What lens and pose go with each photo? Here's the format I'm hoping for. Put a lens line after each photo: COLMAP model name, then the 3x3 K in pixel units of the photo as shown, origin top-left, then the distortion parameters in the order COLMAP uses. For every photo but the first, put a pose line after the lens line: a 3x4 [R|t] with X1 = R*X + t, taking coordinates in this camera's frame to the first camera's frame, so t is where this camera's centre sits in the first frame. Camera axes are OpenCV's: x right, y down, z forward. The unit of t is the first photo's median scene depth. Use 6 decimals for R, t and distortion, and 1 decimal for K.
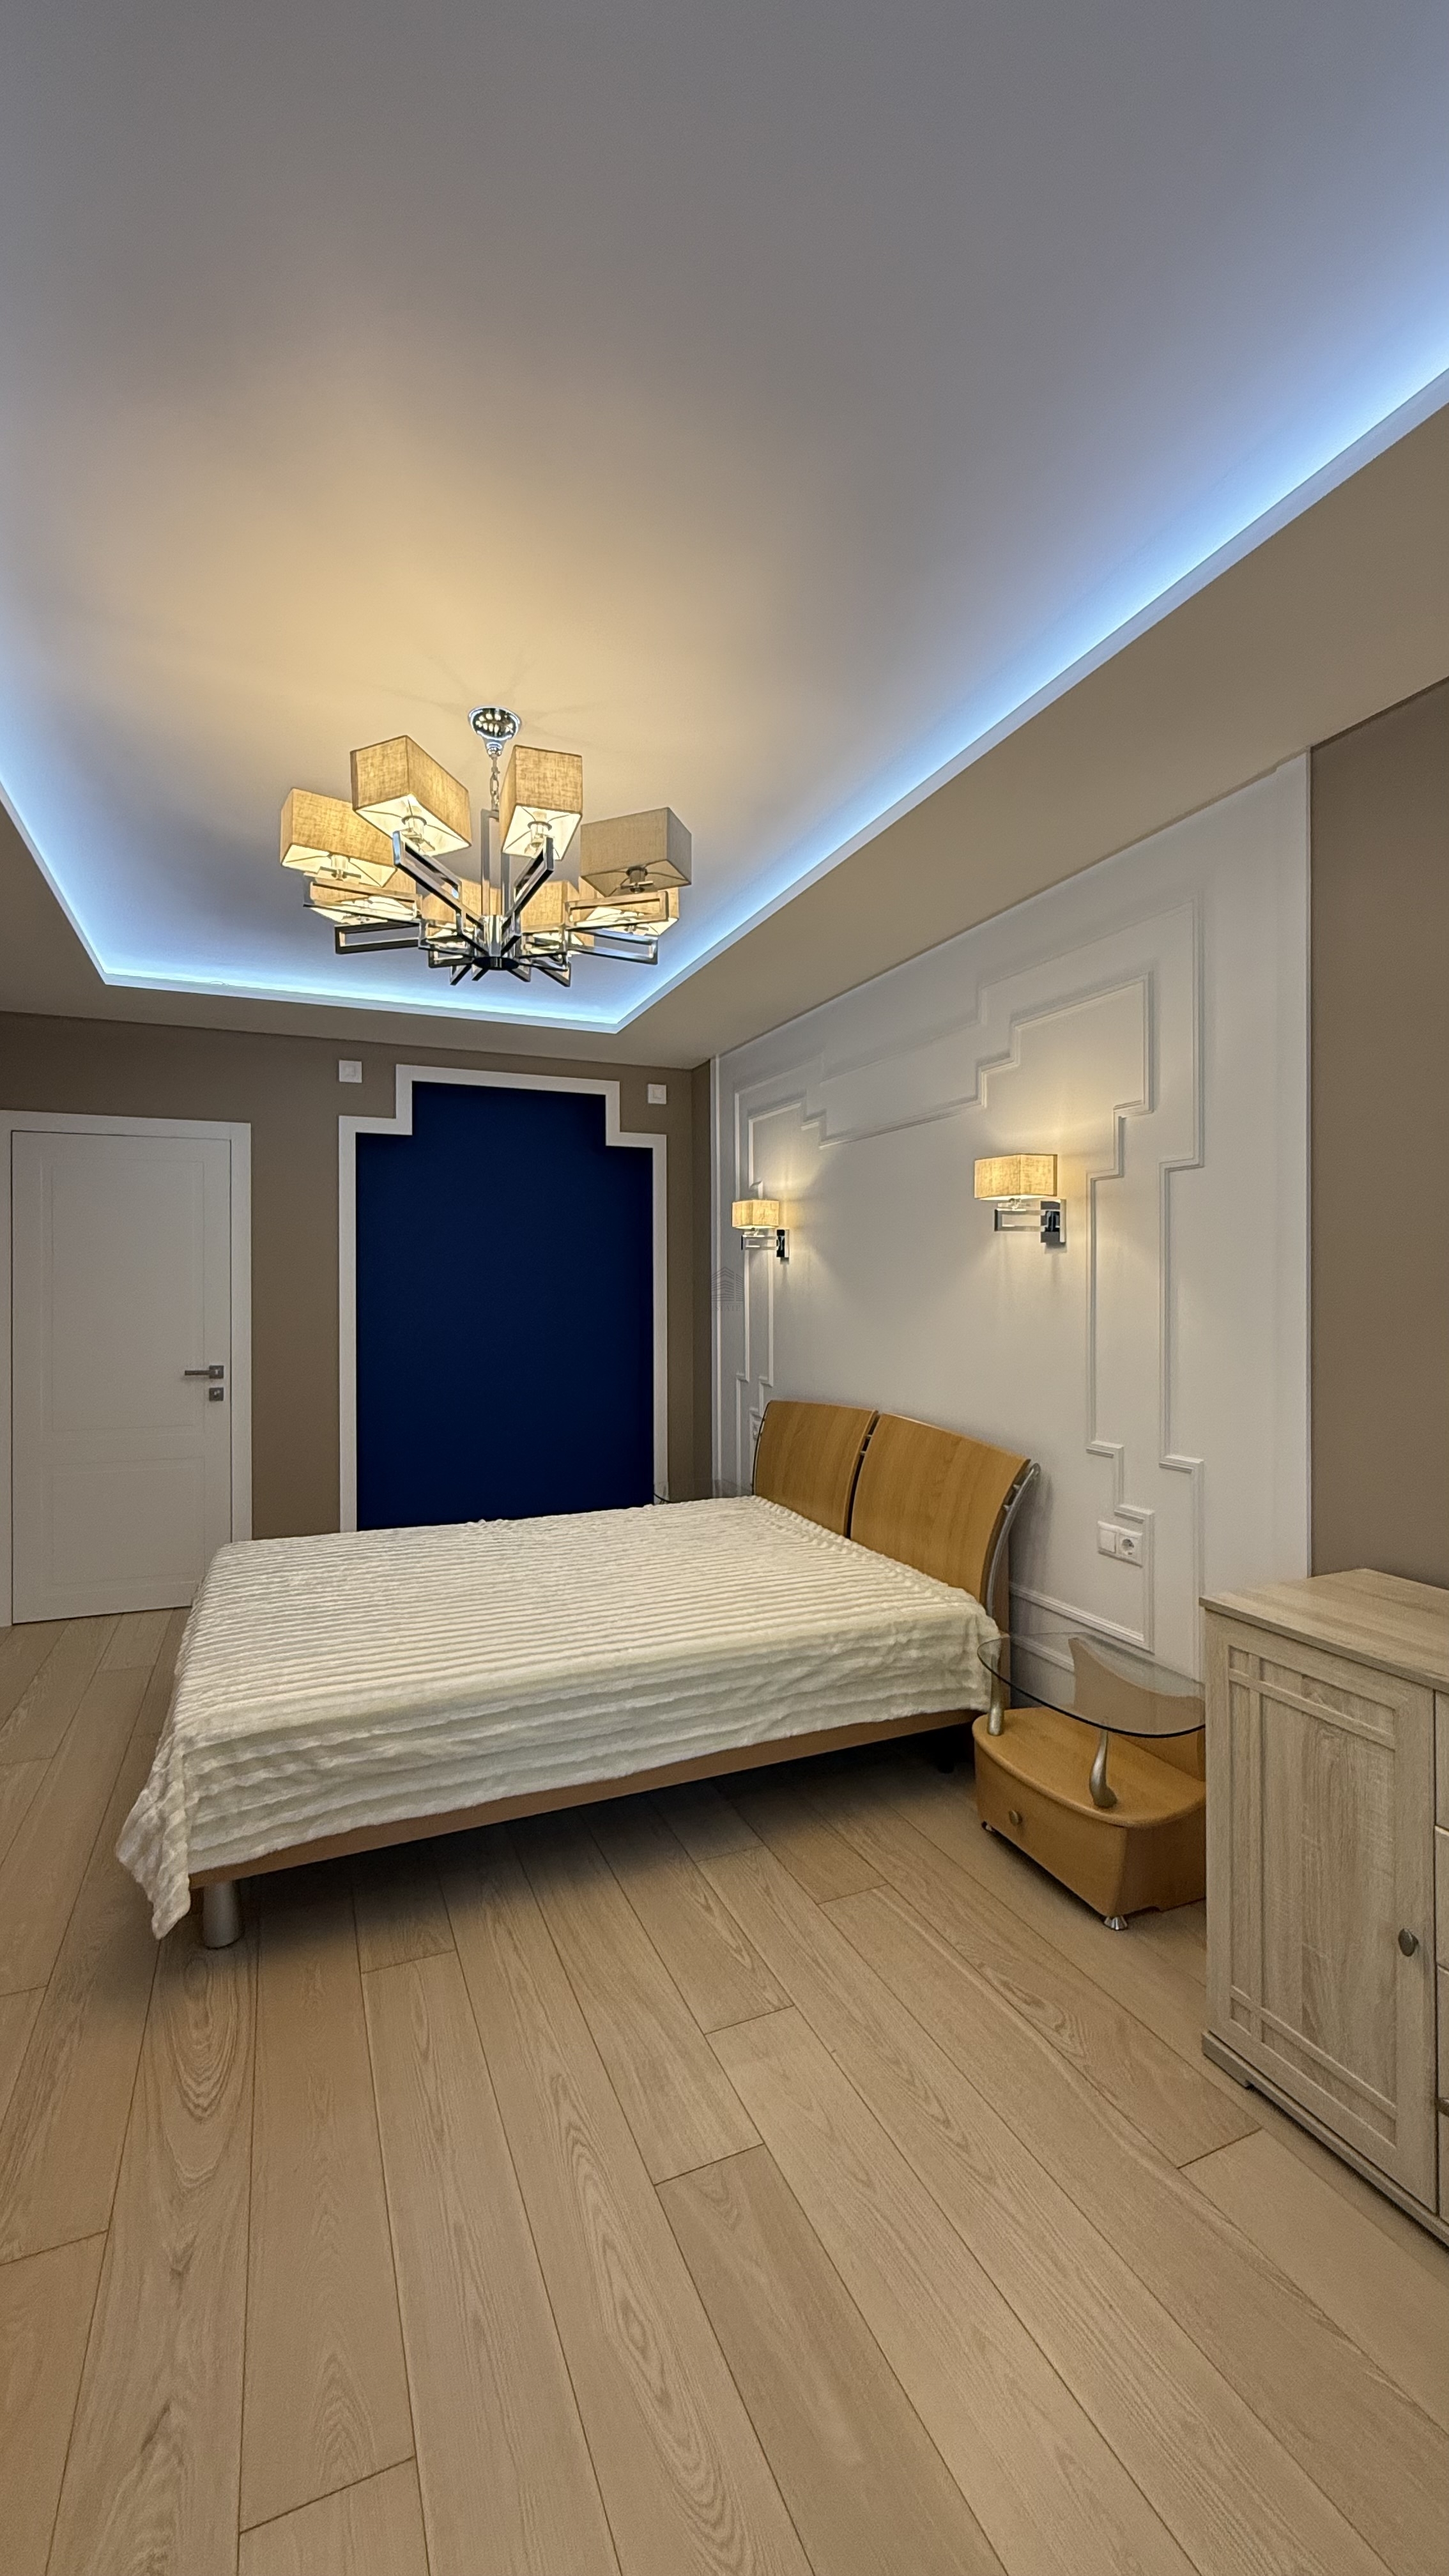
lens RADIAL K [[1021.1, 0, 724.7], [0, 1021.1, 1284.8], [0, 0, 1]] dist [-0.001820, 0.000108]
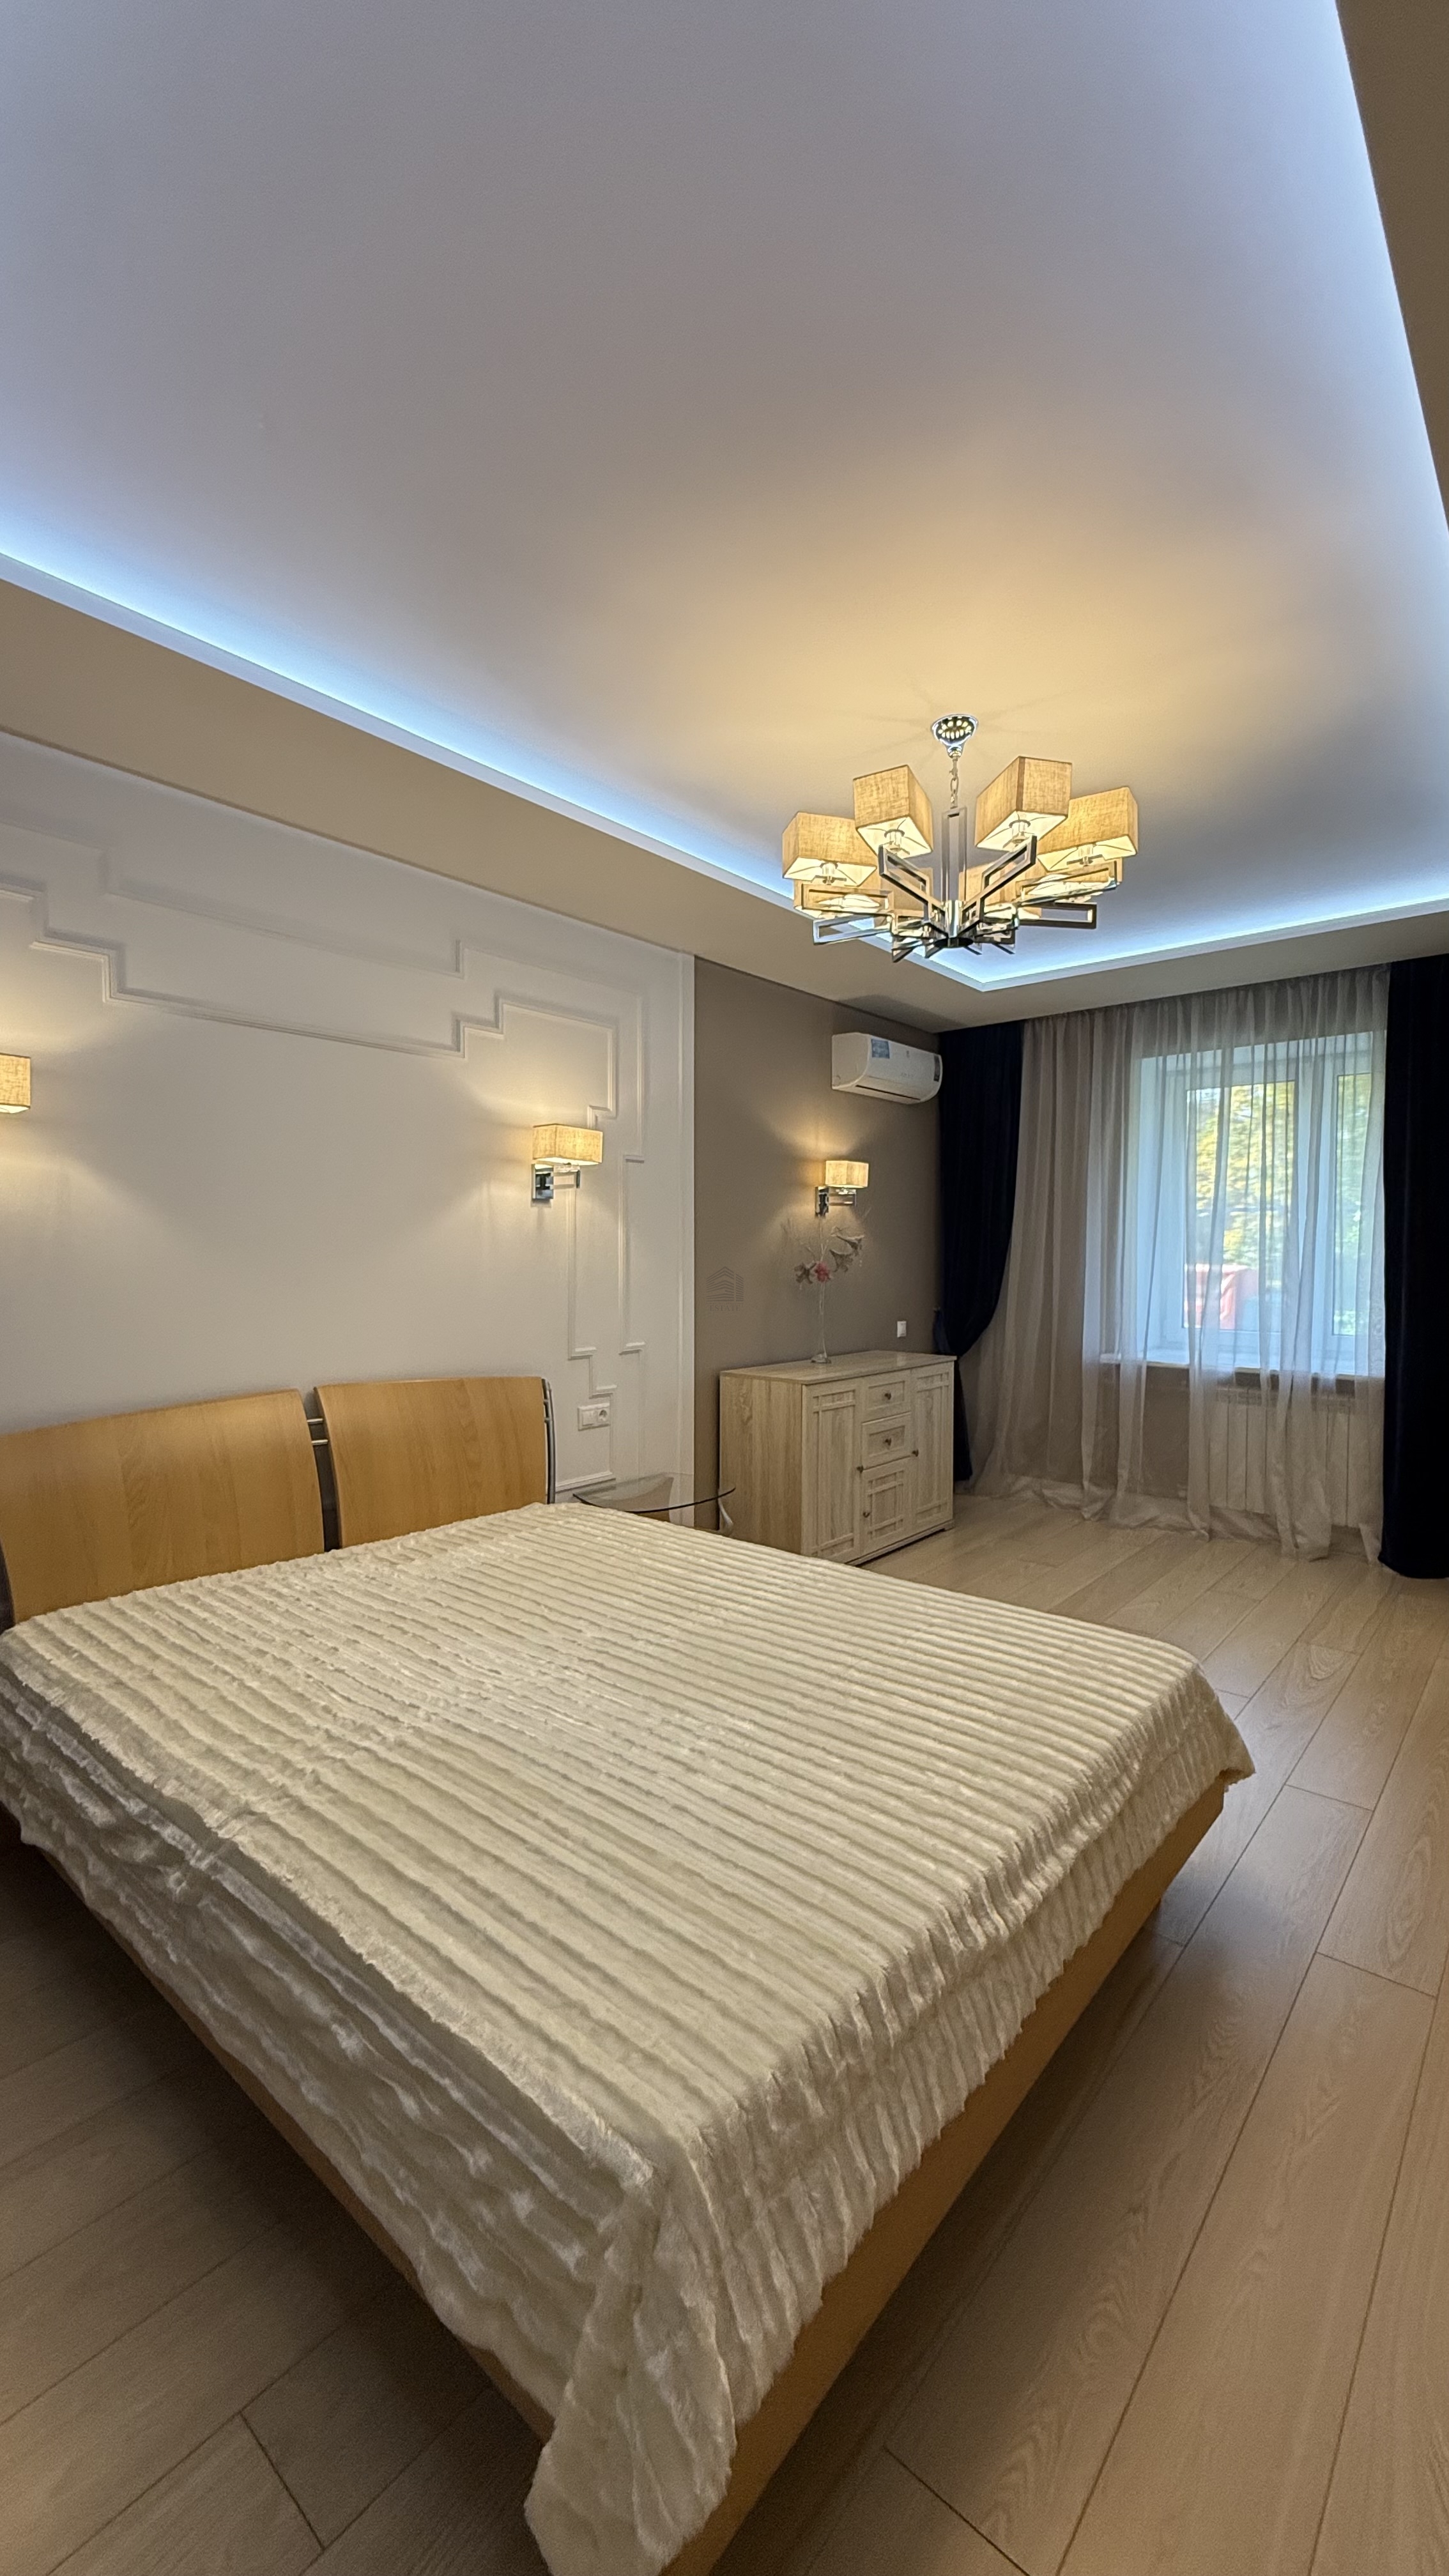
lens RADIAL K [[1021.1, 0, 720.4], [0, 1021.1, 1294.0], [0, 0, 1]] dist [-0.001820, 0.000108]
pose [[-0.435909, -0.037768, 0.899198, -0.923440], [-0.002150, 0.999160, 0.040925, 0.022281], [-0.899988, 0.015906, -0.435624, 1.392829]]
